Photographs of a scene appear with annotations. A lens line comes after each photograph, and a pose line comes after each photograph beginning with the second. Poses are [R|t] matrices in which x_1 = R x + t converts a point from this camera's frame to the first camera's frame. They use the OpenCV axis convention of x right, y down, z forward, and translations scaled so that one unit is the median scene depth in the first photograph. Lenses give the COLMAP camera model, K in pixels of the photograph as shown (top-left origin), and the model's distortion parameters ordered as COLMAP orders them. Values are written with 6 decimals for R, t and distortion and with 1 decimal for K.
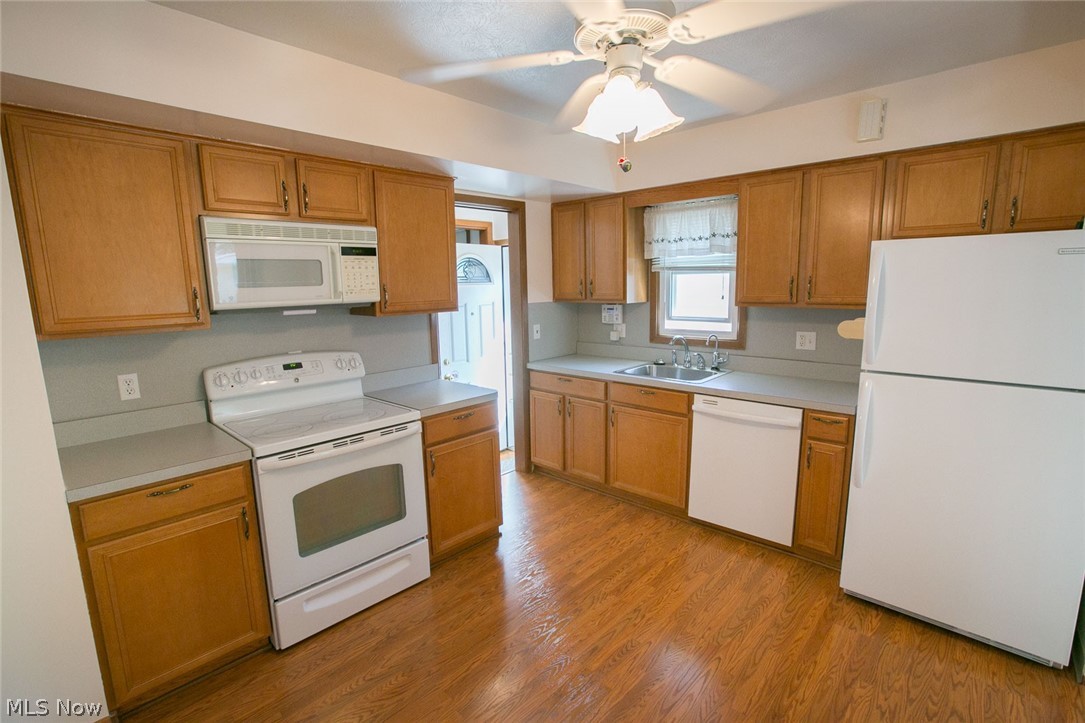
lens RADIAL K [[498.2, 0, 540.0], [0, 498.2, 364.5], [0, 0, 1]] dist [-0.066356, 0.021498]
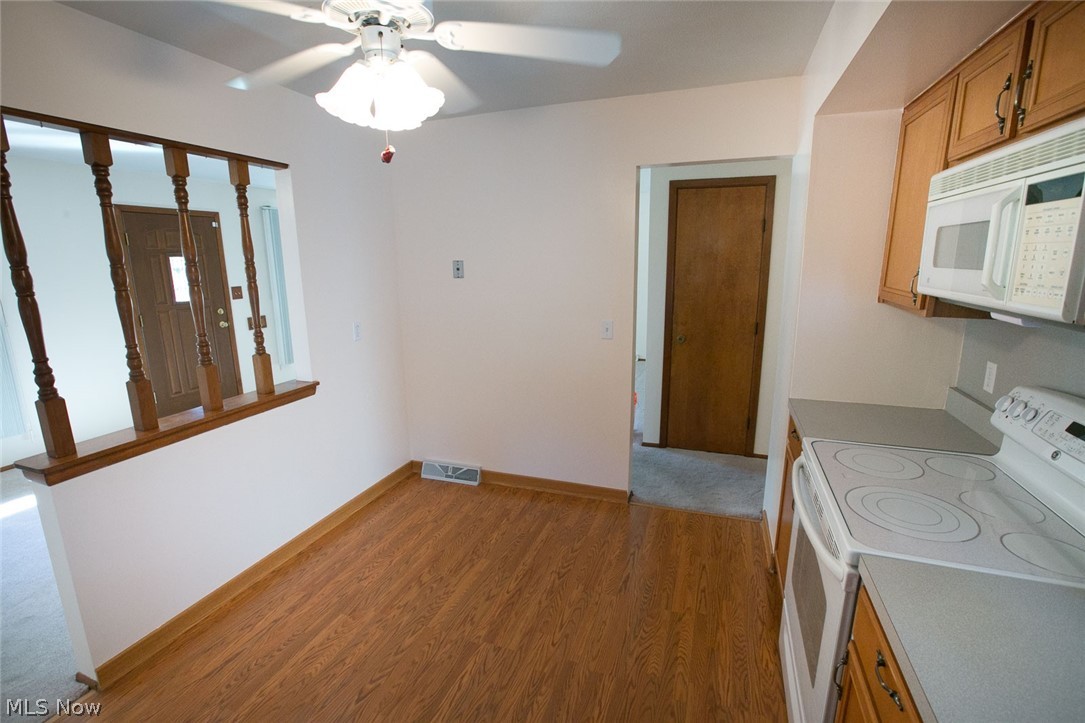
lens RADIAL K [[498.2, 0, 540.0], [0, 498.2, 364.5], [0, 0, 1]] dist [-0.066356, 0.021498]
pose [[-0.920933, 0.113683, -0.372770, 0.172324], [-0.034073, 0.929358, 0.367603, -0.222294], [0.388227, 0.351239, -0.852004, 1.194034]]
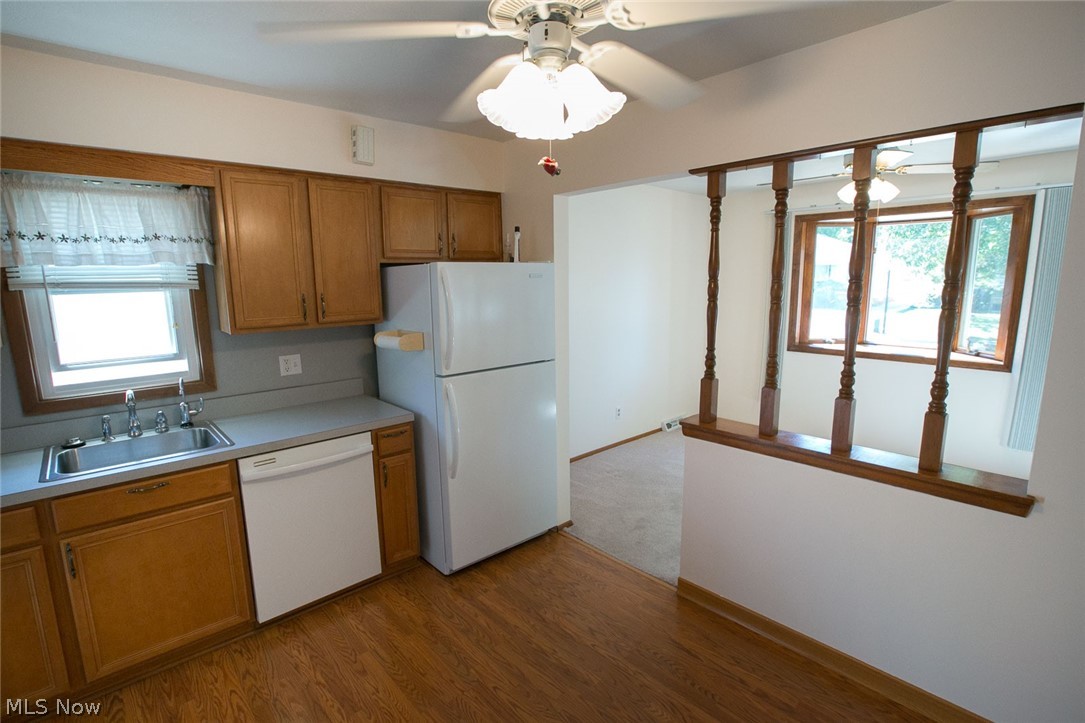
lens RADIAL K [[498.2, 0, 540.0], [0, 498.2, 364.5], [0, 0, 1]] dist [-0.066356, 0.021498]
pose [[0.088094, -0.143228, 0.985761, -0.387816], [0.176265, 0.976233, 0.126092, -0.104218], [-0.980393, 0.162648, 0.111246, 0.567050]]
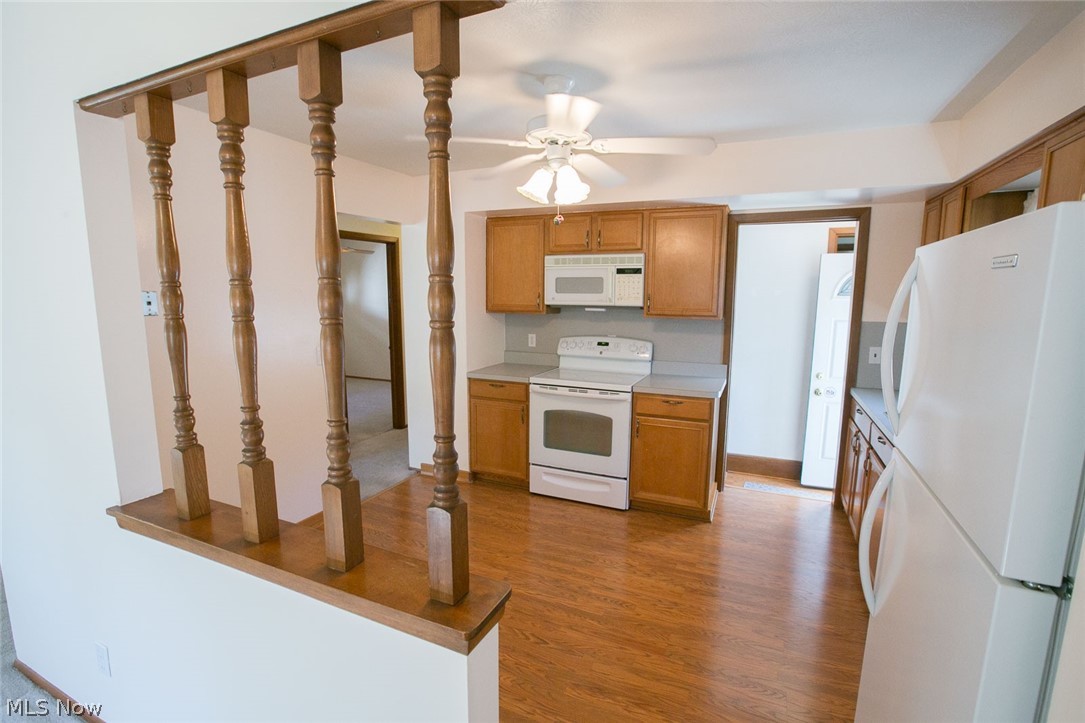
lens RADIAL K [[498.2, 0, 540.0], [0, 498.2, 364.5], [0, 0, 1]] dist [-0.066356, 0.021498]
pose [[0.325656, 0.157262, -0.932318, 0.937892], [-0.164476, 0.980458, 0.107931, -0.071746], [0.931072, 0.118196, 0.345158, 0.272778]]
